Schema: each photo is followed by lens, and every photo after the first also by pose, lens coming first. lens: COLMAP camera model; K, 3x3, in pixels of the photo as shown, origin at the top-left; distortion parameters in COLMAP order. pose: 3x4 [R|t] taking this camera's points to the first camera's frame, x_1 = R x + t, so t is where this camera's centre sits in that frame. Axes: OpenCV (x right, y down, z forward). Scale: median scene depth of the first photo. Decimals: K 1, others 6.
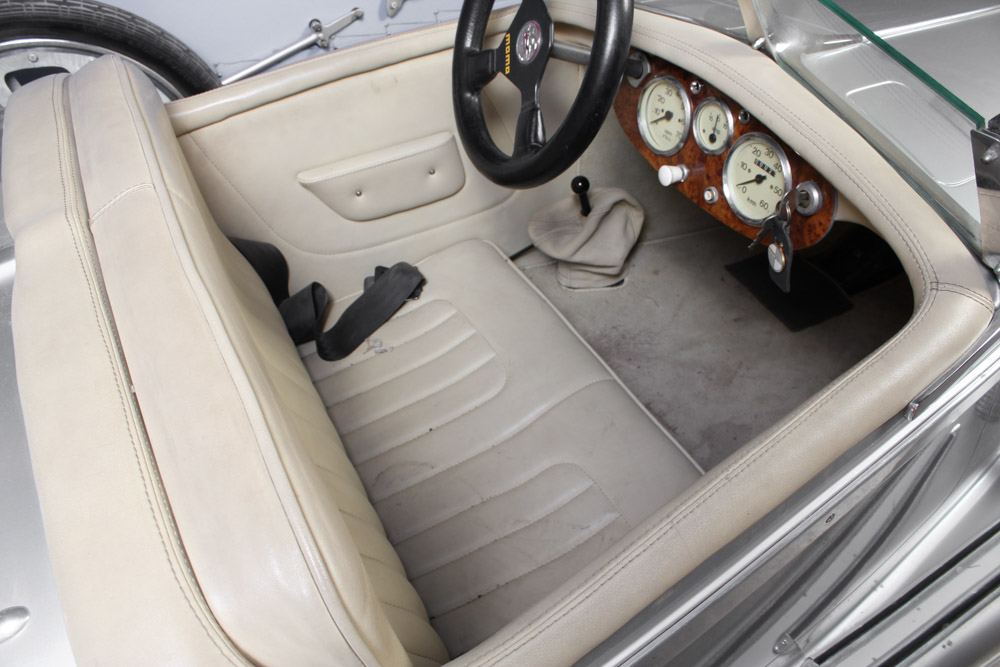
lens RADIAL K [[840.3, 0, 500.0], [0, 840.3, 333.5], [0, 0, 1]] dist [-0.177605, 0.184178]
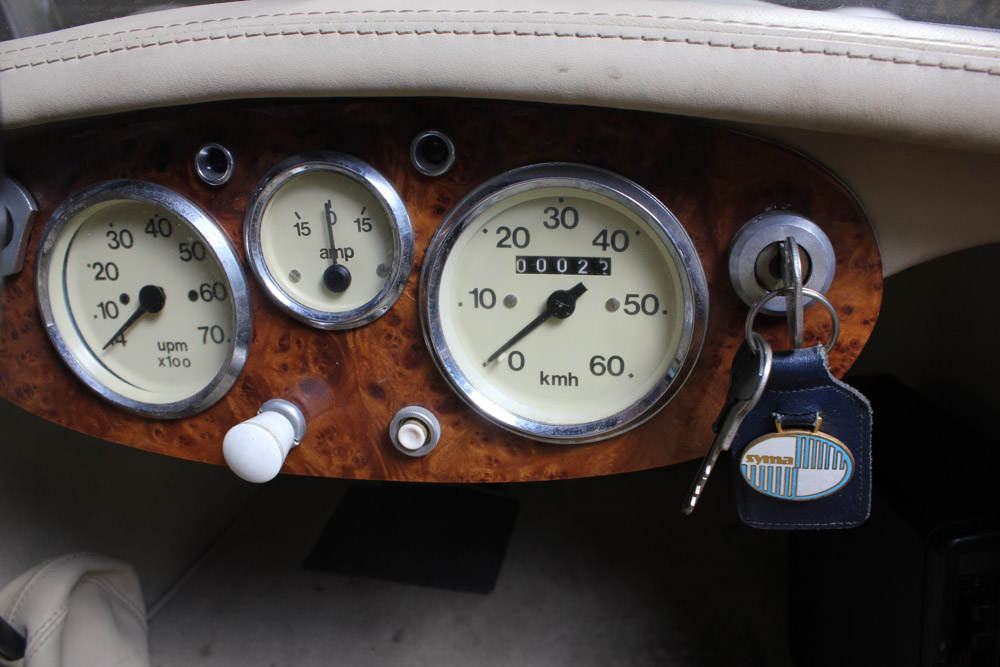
lens RADIAL K [[840.3, 0, 500.0], [0, 840.3, 333.5], [0, 0, 1]] dist [-0.177605, 0.184178]
pose [[0.631801, -0.386638, 0.671818, 0.068080], [0.566584, 0.821826, -0.059866, -0.161910], [-0.528971, 0.418465, 0.738293, 0.727401]]
